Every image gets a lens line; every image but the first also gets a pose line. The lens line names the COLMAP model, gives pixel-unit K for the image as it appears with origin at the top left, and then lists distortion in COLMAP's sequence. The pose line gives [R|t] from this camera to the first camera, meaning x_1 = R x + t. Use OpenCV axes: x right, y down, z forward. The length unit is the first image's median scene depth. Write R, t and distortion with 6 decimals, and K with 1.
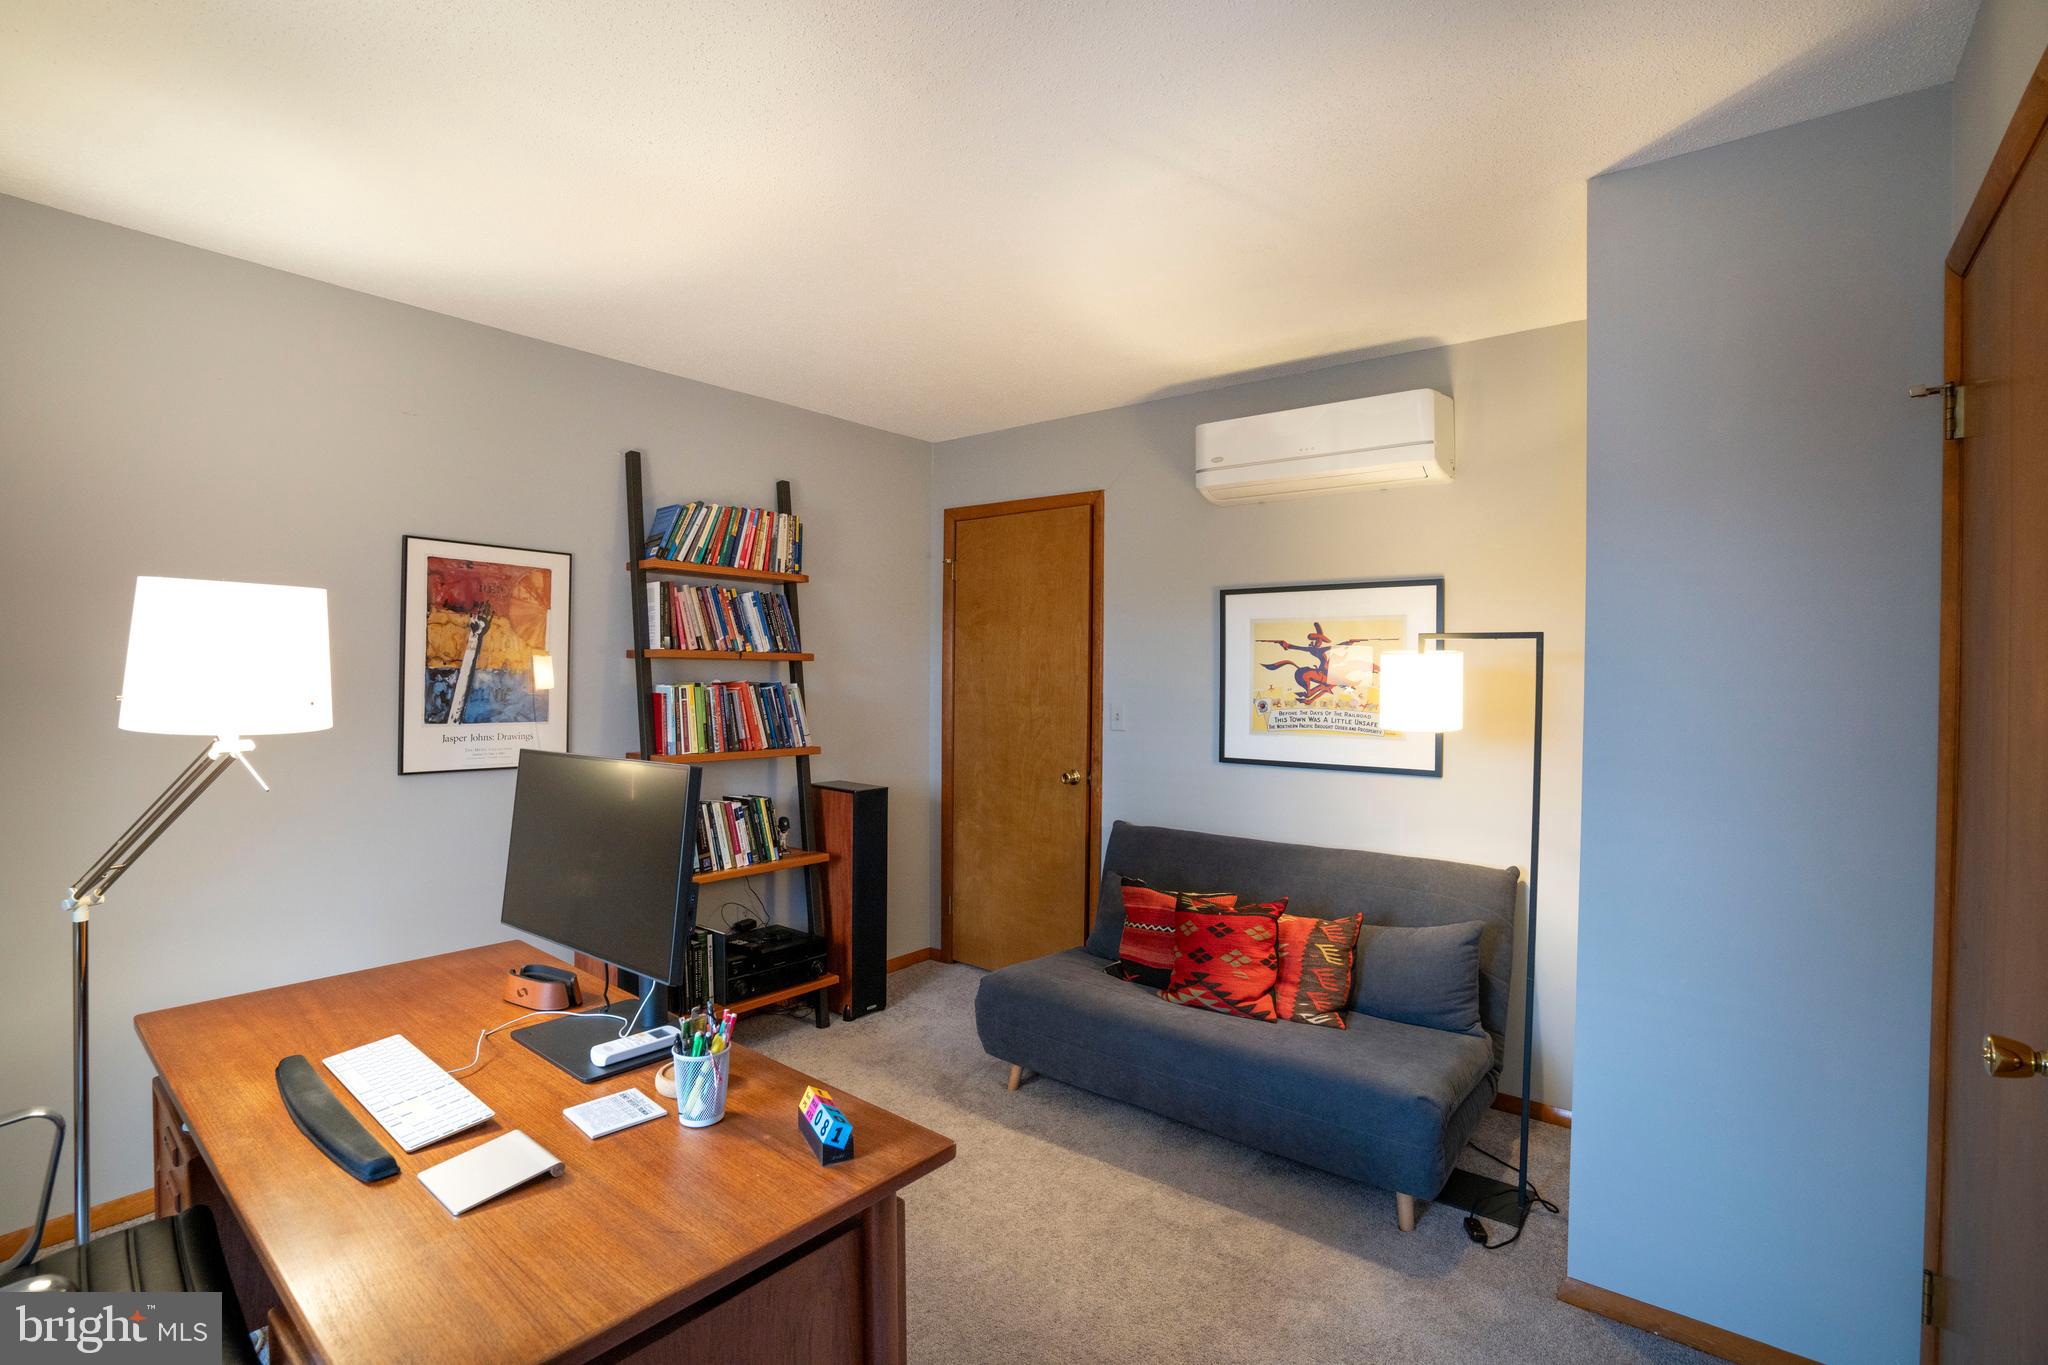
lens RADIAL K [[945.6, 0, 1025.9], [0, 945.6, 676.1], [0, 0, 1]] dist [-0.059459, 0.022316]
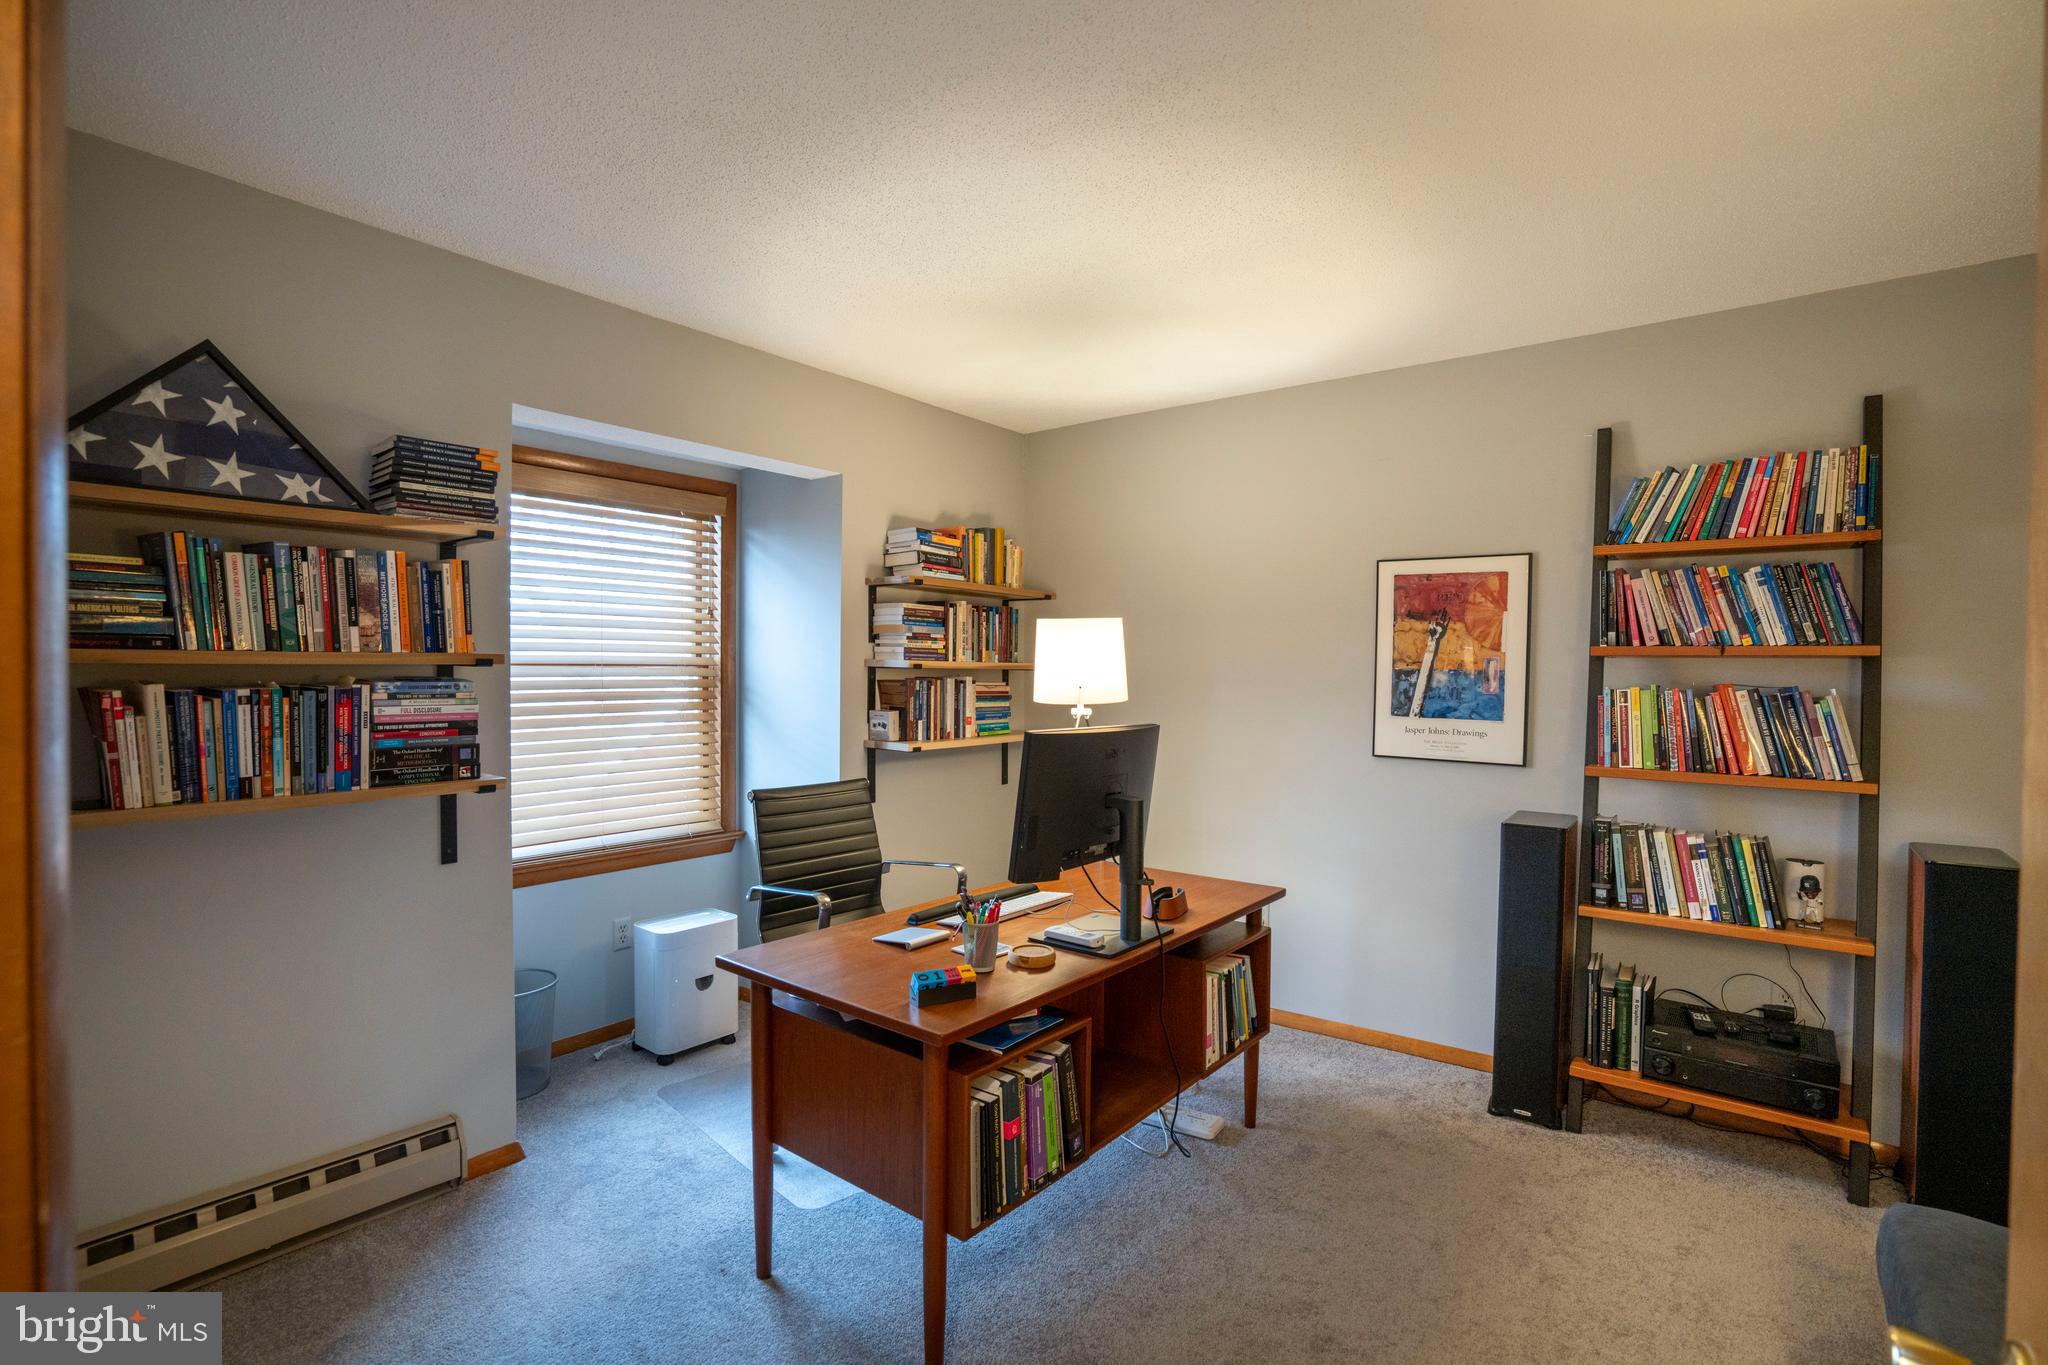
lens RADIAL K [[945.6, 0, 1023.8], [0, 945.6, 684.0], [0, 0, 1]] dist [-0.059459, 0.022316]
pose [[0.011445, 0.004892, -0.999923, 0.477329], [-0.012327, 0.999913, 0.004751, 0.009294], [0.999859, 0.012272, 0.011504, 0.439697]]
